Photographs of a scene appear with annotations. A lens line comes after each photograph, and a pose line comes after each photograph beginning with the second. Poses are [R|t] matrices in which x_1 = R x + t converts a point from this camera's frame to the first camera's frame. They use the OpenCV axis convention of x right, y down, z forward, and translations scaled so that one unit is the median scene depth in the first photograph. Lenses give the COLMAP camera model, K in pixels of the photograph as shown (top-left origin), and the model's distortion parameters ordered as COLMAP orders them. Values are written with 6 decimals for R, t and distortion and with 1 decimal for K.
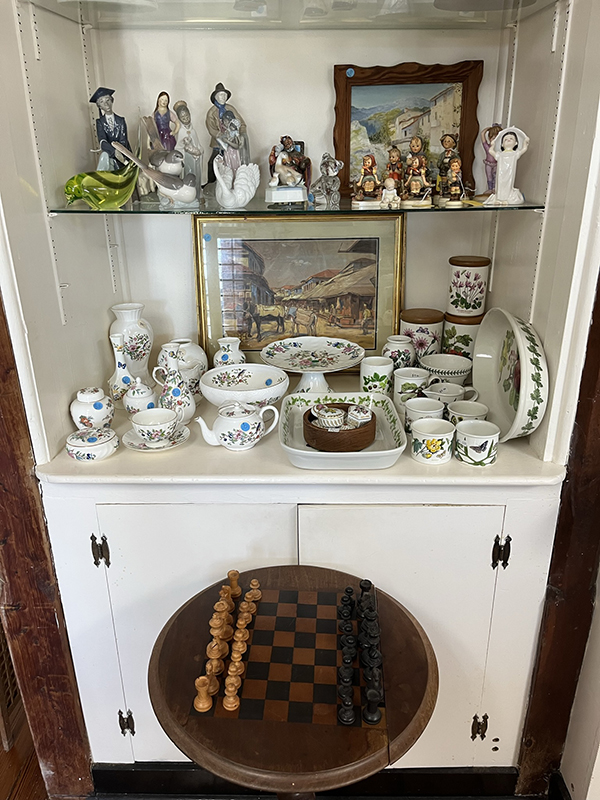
lens RADIAL K [[617.8, 0, 302.7], [0, 617.8, 399.7], [0, 0, 1]] dist [0.034698, -0.005570]
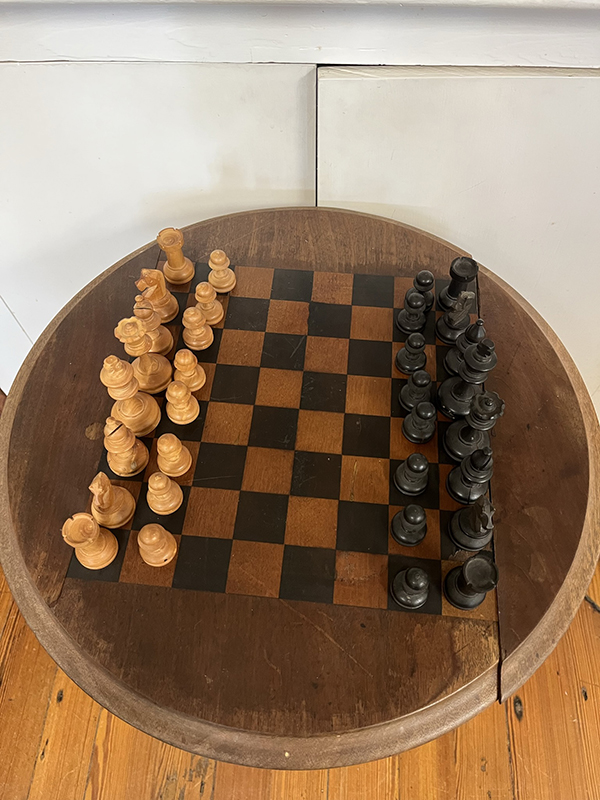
lens RADIAL K [[617.8, 0, 306.4], [0, 617.8, 398.9], [0, 0, 1]] dist [0.034698, -0.005570]
pose [[0.999243, 0.025953, -0.028968, 0.004241], [-0.002671, 0.788851, 0.614578, 0.100473], [0.038802, -0.614036, 0.788324, 0.607251]]
